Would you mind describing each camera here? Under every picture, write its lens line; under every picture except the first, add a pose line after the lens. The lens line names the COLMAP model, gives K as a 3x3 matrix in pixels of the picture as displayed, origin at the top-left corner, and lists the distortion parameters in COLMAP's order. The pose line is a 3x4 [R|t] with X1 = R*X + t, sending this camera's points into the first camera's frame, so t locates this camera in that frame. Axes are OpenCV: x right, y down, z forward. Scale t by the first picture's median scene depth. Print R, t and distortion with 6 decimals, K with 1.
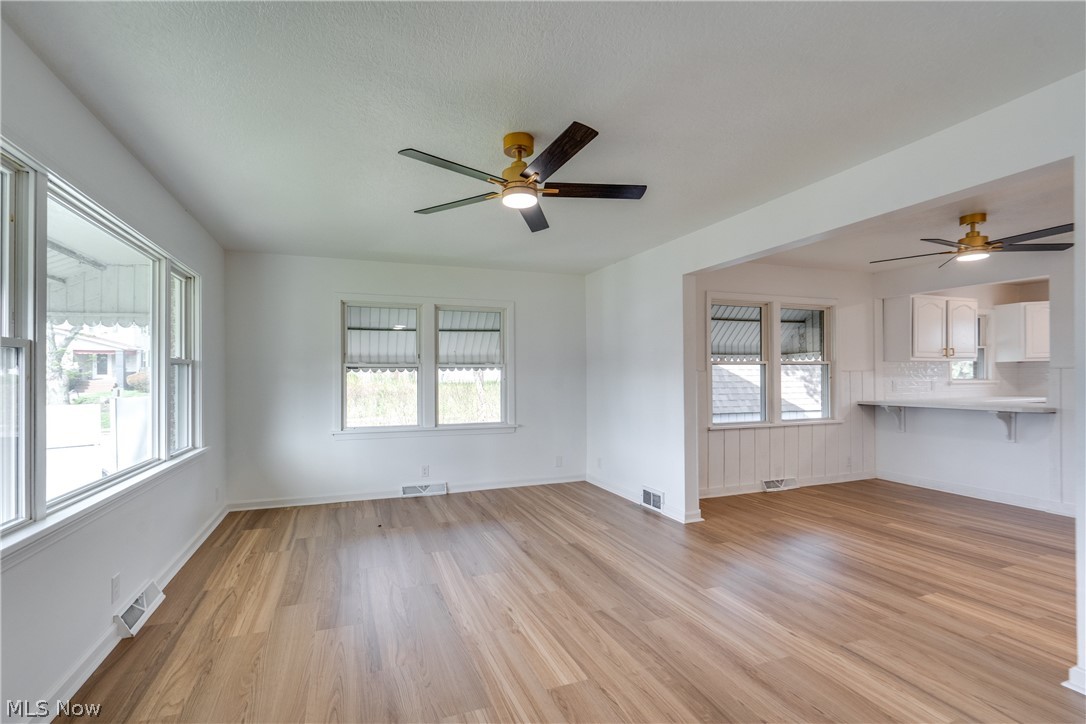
lens RADIAL K [[524.9, 0, 540.6], [0, 524.9, 371.9], [0, 0, 1]] dist [-0.003356, 0.000394]
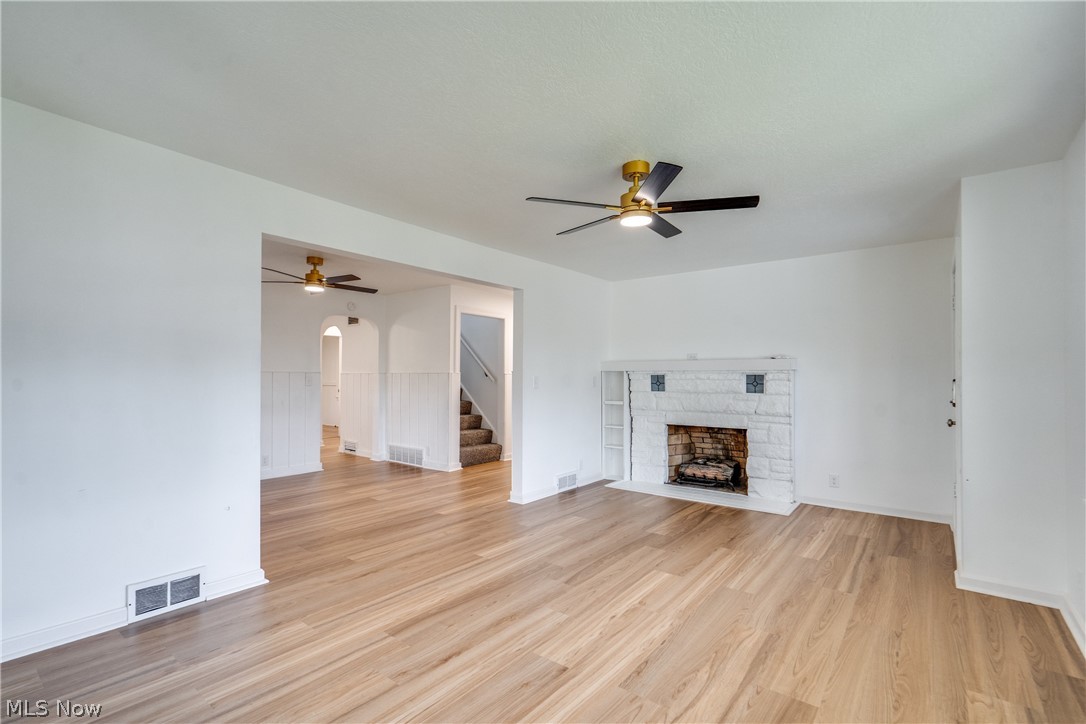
lens RADIAL K [[498.1, 0, 542.6], [0, 498.1, 382.1], [0, 0, 1]] dist [-0.000914, 0.000451]
pose [[-0.526630, -0.000594, 0.850094, -0.694974], [-0.007211, 0.999967, -0.003768, 0.021541], [-0.850064, -0.008114, -0.526617, 1.441499]]
